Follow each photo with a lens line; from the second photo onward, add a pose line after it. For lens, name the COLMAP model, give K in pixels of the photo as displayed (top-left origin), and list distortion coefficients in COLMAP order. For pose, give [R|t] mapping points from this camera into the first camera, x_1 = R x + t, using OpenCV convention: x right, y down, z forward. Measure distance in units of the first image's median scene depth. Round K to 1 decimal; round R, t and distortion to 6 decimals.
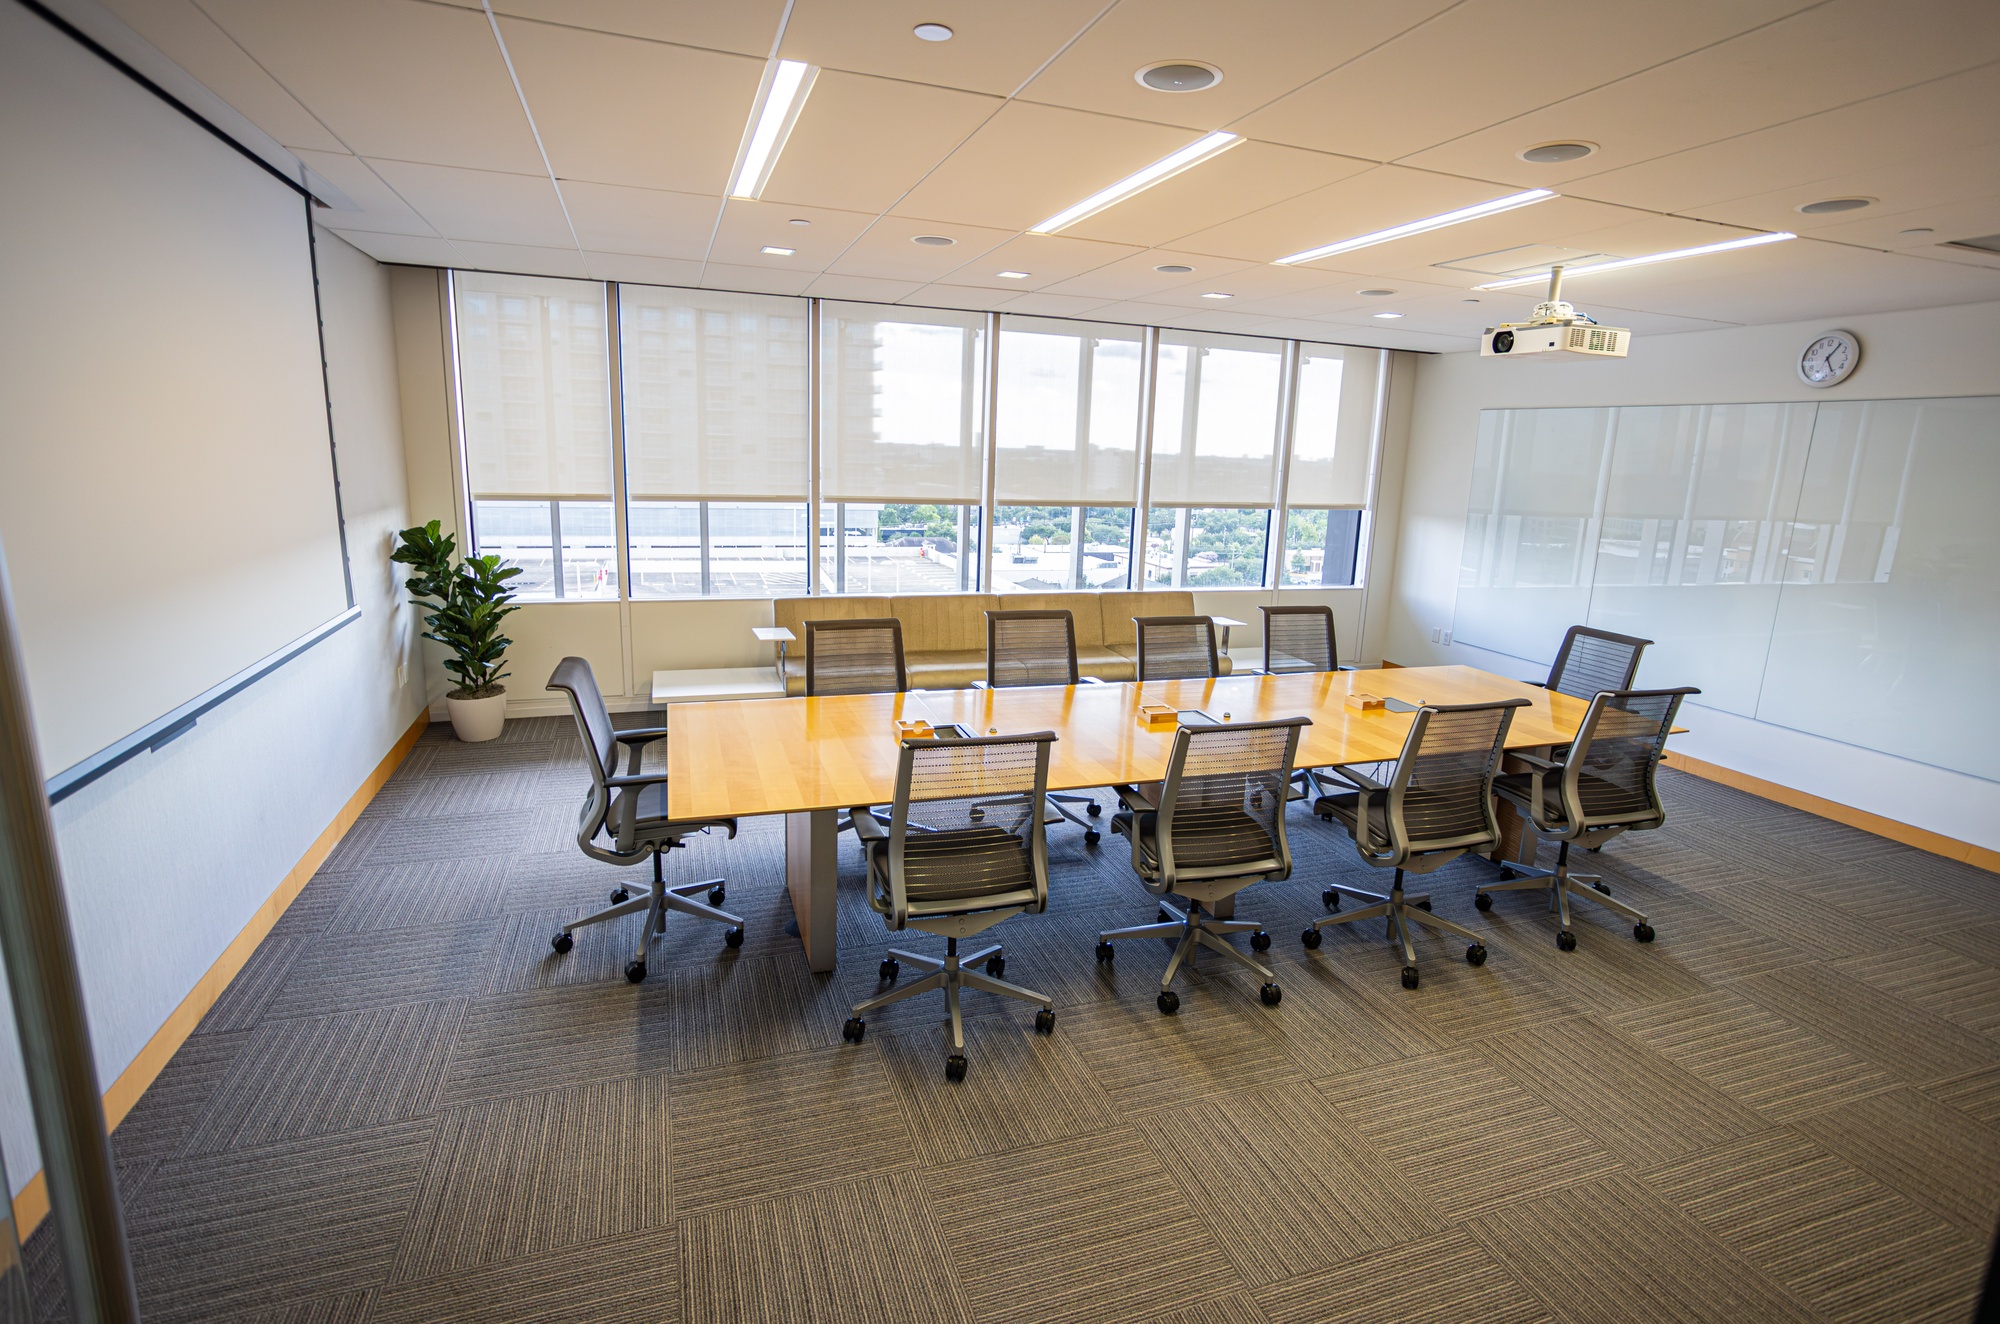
lens RADIAL K [[980.4, 0, 1011.8], [0, 980.4, 644.0], [0, 0, 1]] dist [-0.027575, 0.017522]
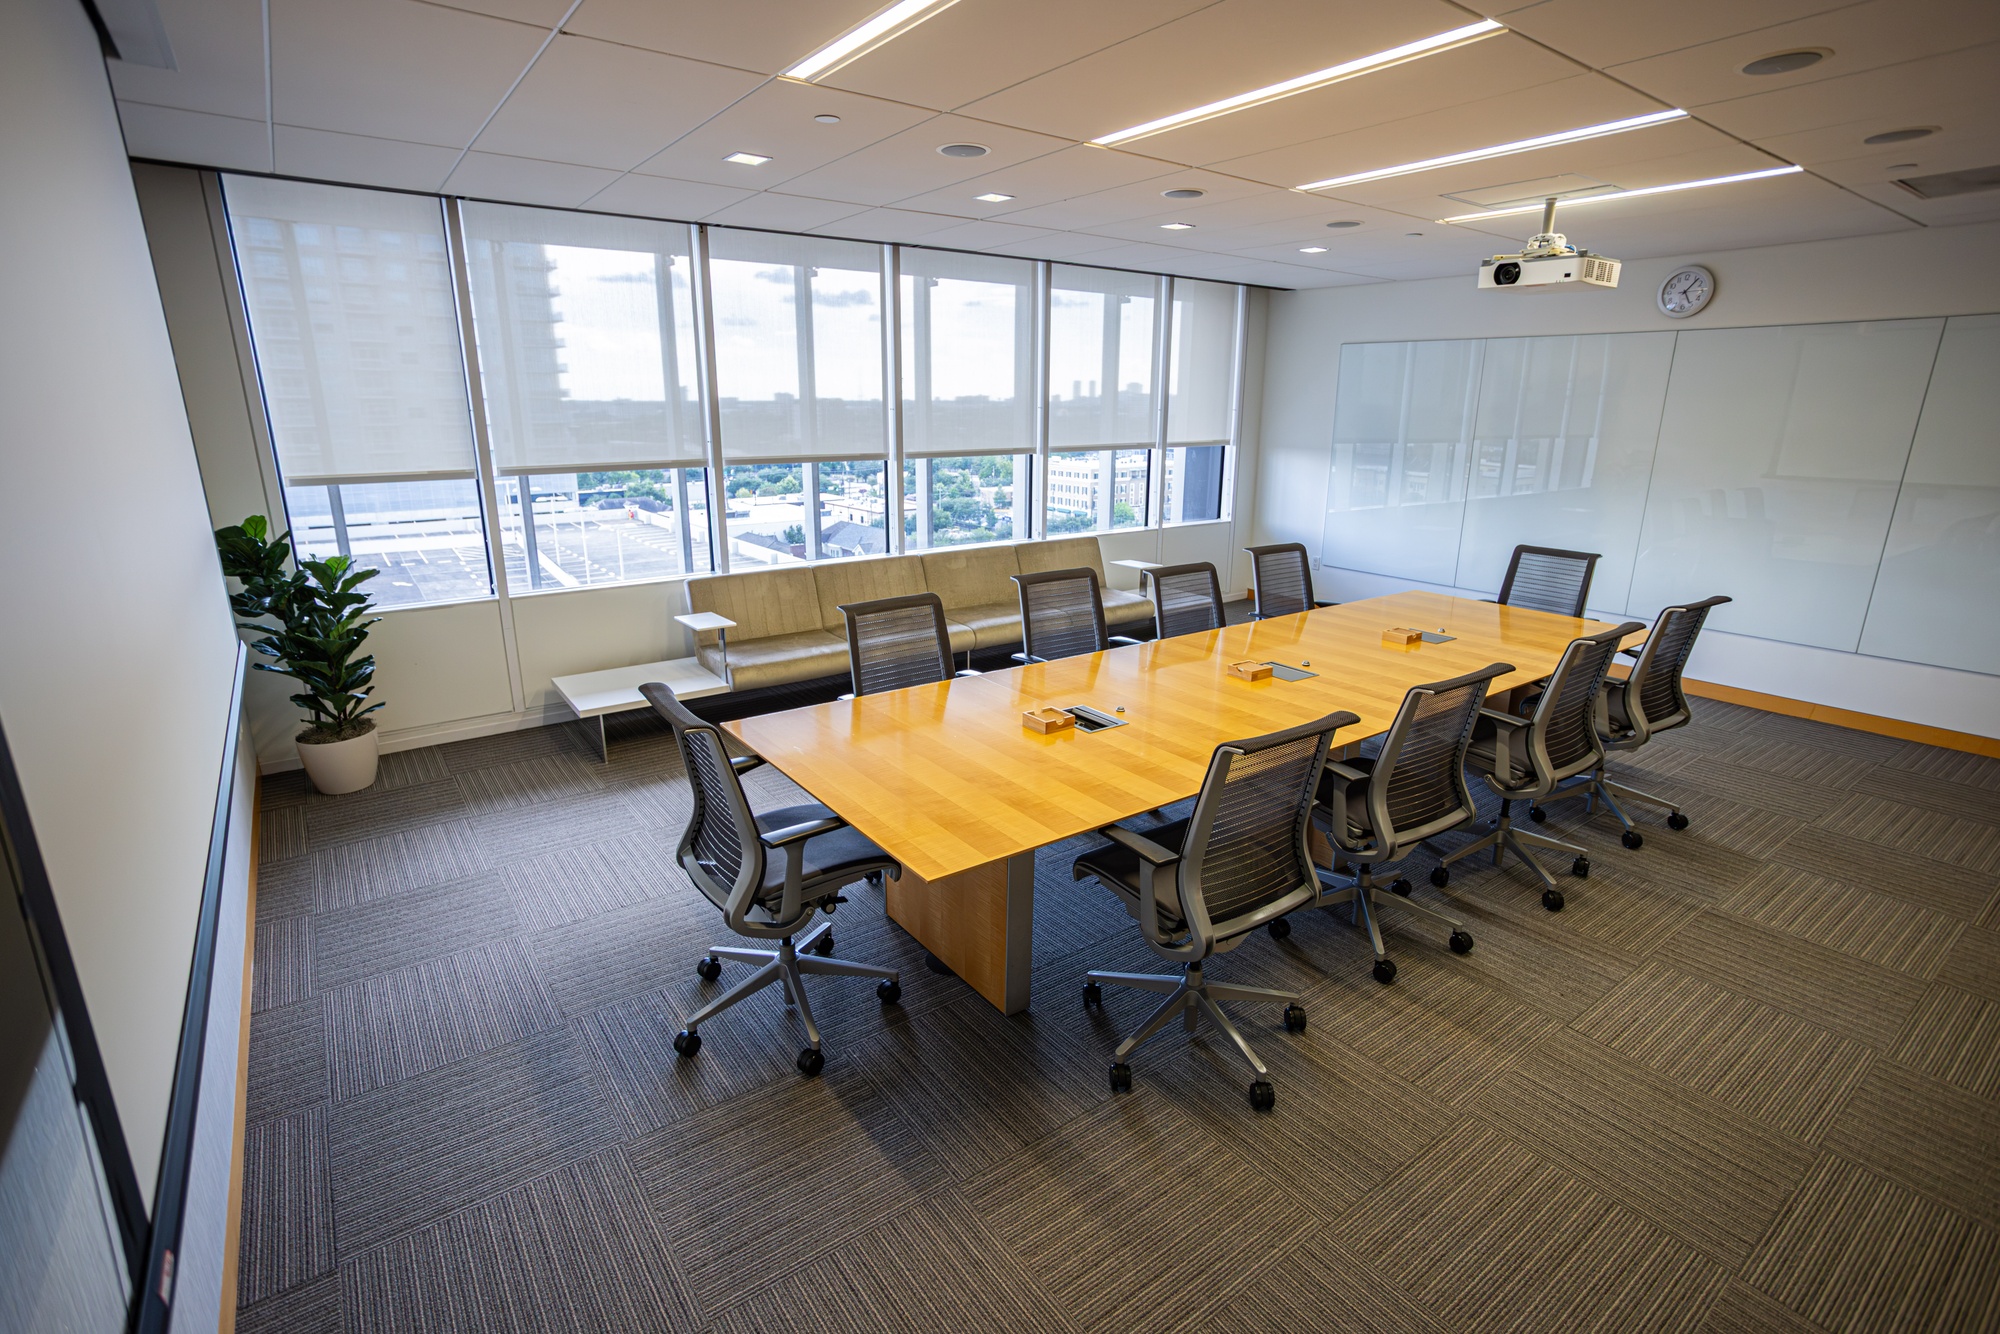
lens RADIAL K [[957.4, 0, 989.9], [0, 957.4, 647.0], [0, 0, 1]] dist [-0.023744, 0.013850]
pose [[0.959013, -0.101351, 0.264617, -0.318293], [0.085356, 0.993797, 0.071291, -0.036670], [-0.270201, -0.045782, 0.961715, 0.165917]]
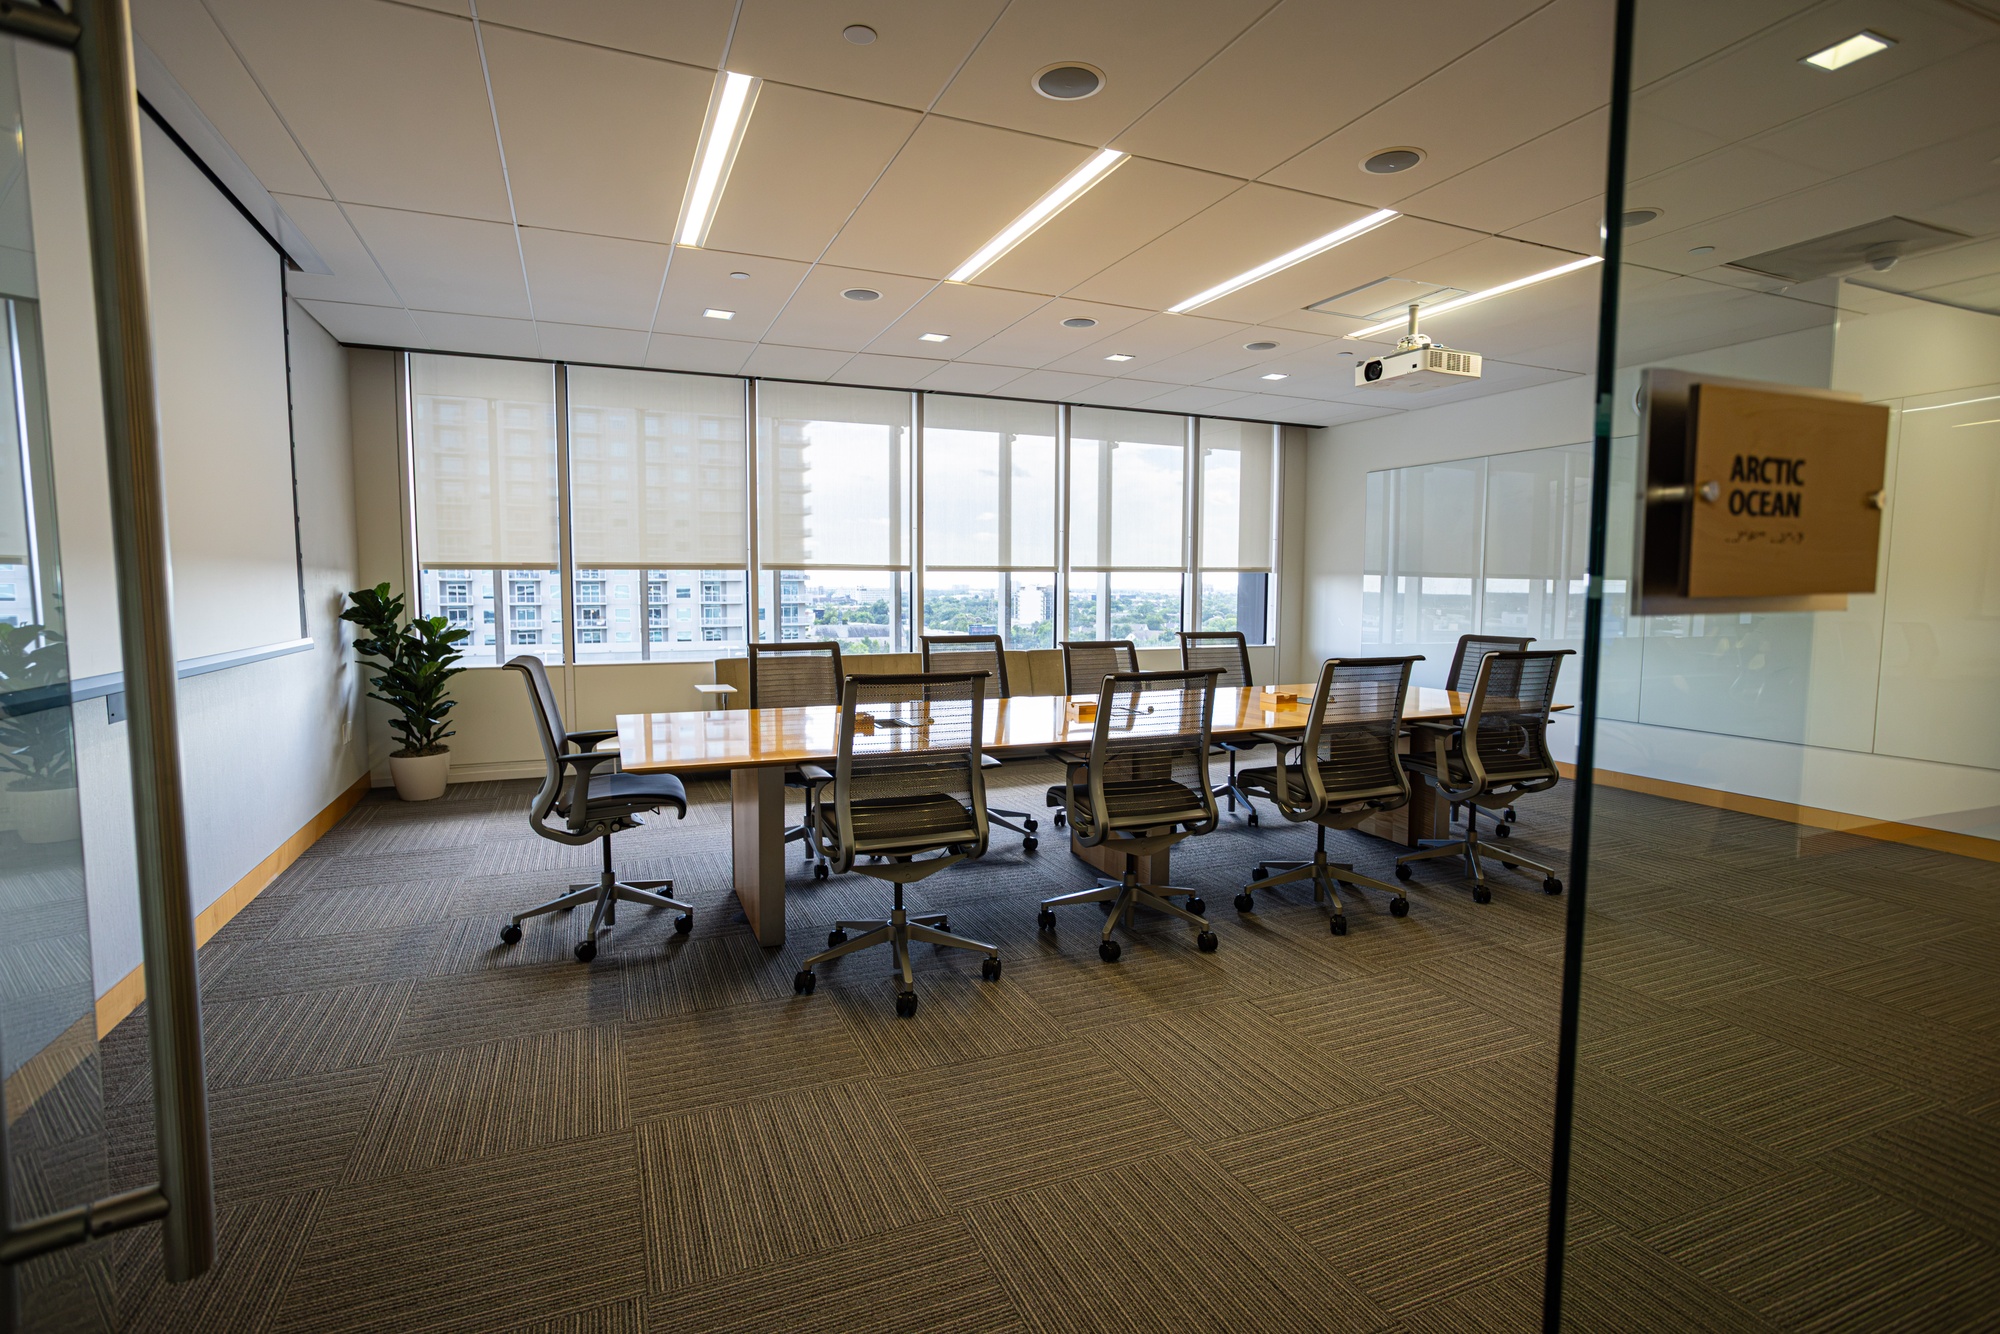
lens RADIAL K [[957.4, 0, 989.8], [0, 957.4, 654.1], [0, 0, 1]] dist [-0.023744, 0.013850]
pose [[0.998030, -0.037464, 0.050319, -0.004340], [0.043572, 0.991026, -0.126367, 0.132860], [-0.045133, 0.128310, 0.990707, -0.027759]]
